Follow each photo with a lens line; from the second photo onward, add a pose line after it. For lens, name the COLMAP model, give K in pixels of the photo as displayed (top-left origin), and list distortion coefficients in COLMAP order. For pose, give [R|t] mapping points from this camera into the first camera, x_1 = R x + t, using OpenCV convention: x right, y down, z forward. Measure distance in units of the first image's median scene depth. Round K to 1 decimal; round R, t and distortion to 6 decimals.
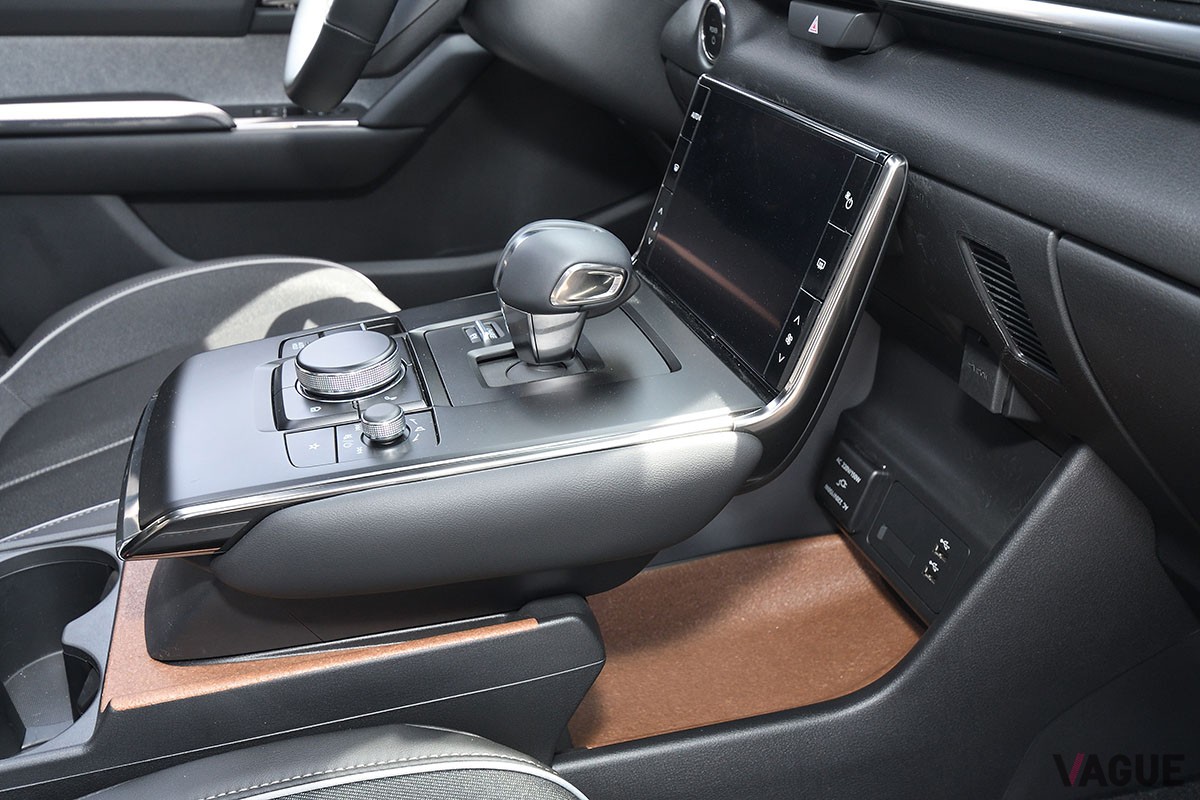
lens RADIAL K [[1046.4, 0, 603.0], [0, 1046.4, 409.8], [0, 0, 1]] dist [-0.016795, -0.002900]
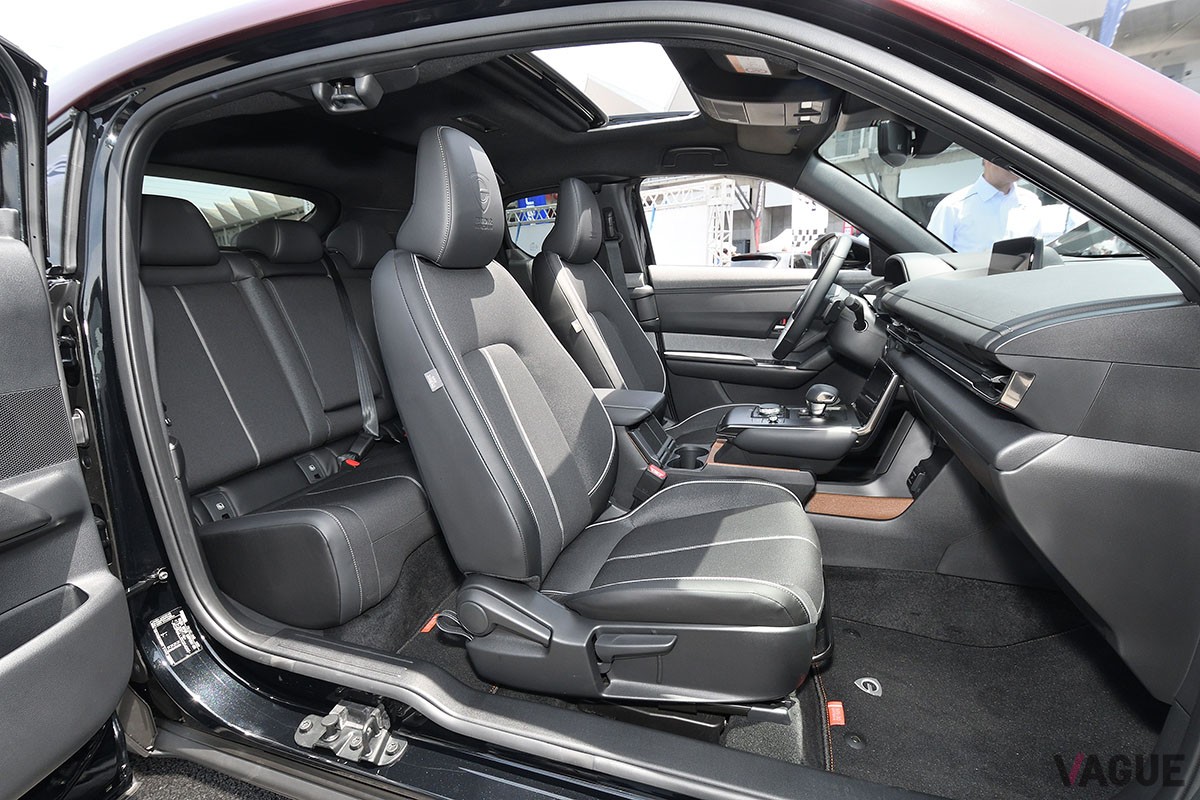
lens RADIAL K [[571.1, 0, 600.7], [0, 571.1, 399.9], [0, 0, 1]] dist [0.004852, -0.001922]
pose [[0.819110, 0.124336, -0.560000, 0.535375], [-0.252798, 0.954559, -0.157827, 0.491621], [0.514930, 0.270845, 0.813321, -1.386501]]
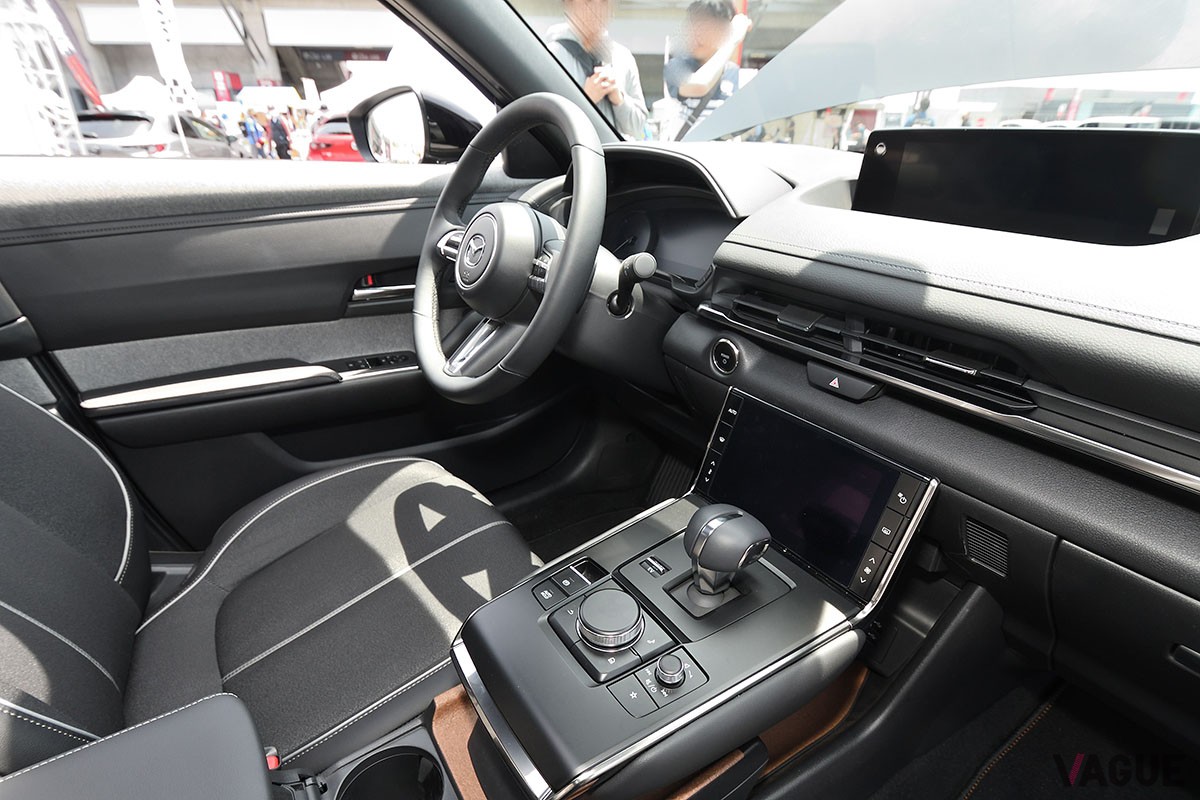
lens RADIAL K [[586.6, 0, 592.1], [0, 586.6, 408.6], [0, 0, 1]] dist [-0.000270, -0.002472]
pose [[0.958251, -0.106441, 0.265377, -0.477106], [0.114535, 0.993303, -0.015167, -0.354288], [-0.261985, 0.044929, 0.964025, 0.125182]]
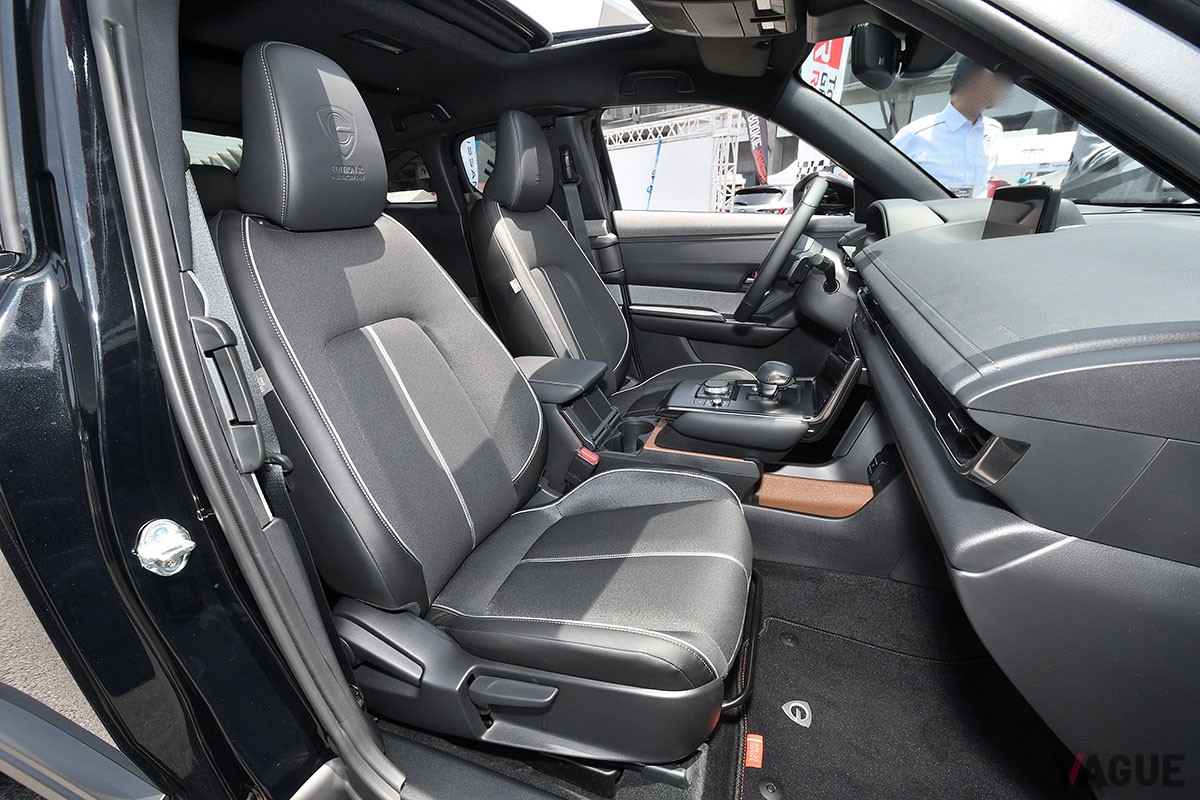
lens RADIAL K [[521.1, 0, 597.1], [0, 521.1, 404.2], [0, 0, 1]] dist [0.004409, 0.000619]
pose [[0.800551, 0.207622, -0.562148, 0.525648], [-0.258319, 0.965996, -0.011093, 0.160485], [0.540730, 0.154095, 0.826962, -0.883089]]
